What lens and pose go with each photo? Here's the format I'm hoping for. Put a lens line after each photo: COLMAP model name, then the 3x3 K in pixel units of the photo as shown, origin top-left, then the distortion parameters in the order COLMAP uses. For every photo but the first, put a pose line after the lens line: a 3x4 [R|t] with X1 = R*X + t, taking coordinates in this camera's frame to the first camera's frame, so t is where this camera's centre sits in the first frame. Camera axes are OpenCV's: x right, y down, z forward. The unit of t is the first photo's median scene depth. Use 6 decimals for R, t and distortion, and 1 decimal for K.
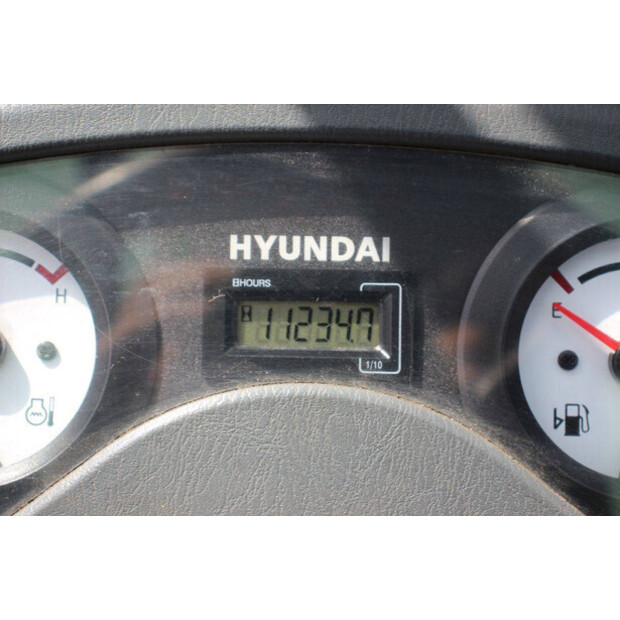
lens RADIAL K [[526.2, 0, 307.7], [0, 526.2, 314.8], [0, 0, 1]] dist [-0.143648, 0.108673]
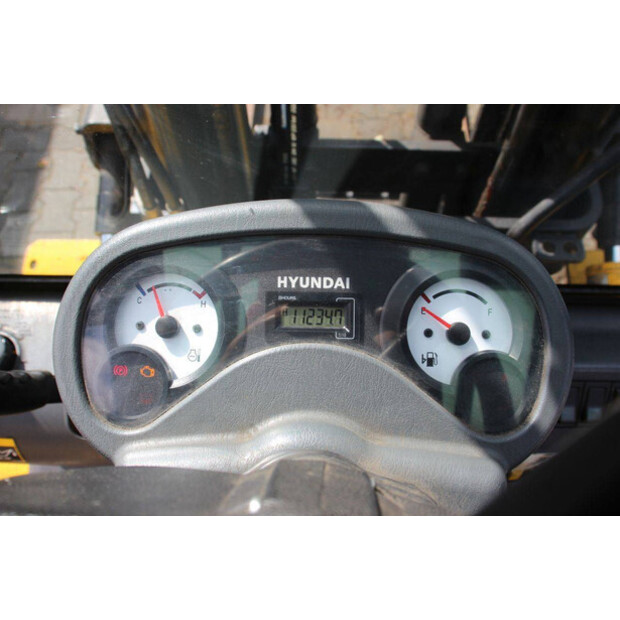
lens RADIAL K [[526.2, 0, 311.0], [0, 526.2, 308.1], [0, 0, 1]] dist [-0.143648, 0.108673]
pose [[0.999989, 0.001411, -0.004430, 0.003758], [-0.001407, 0.999999, 0.000850, -0.020257], [0.004431, -0.000843, 0.999990, -1.264229]]
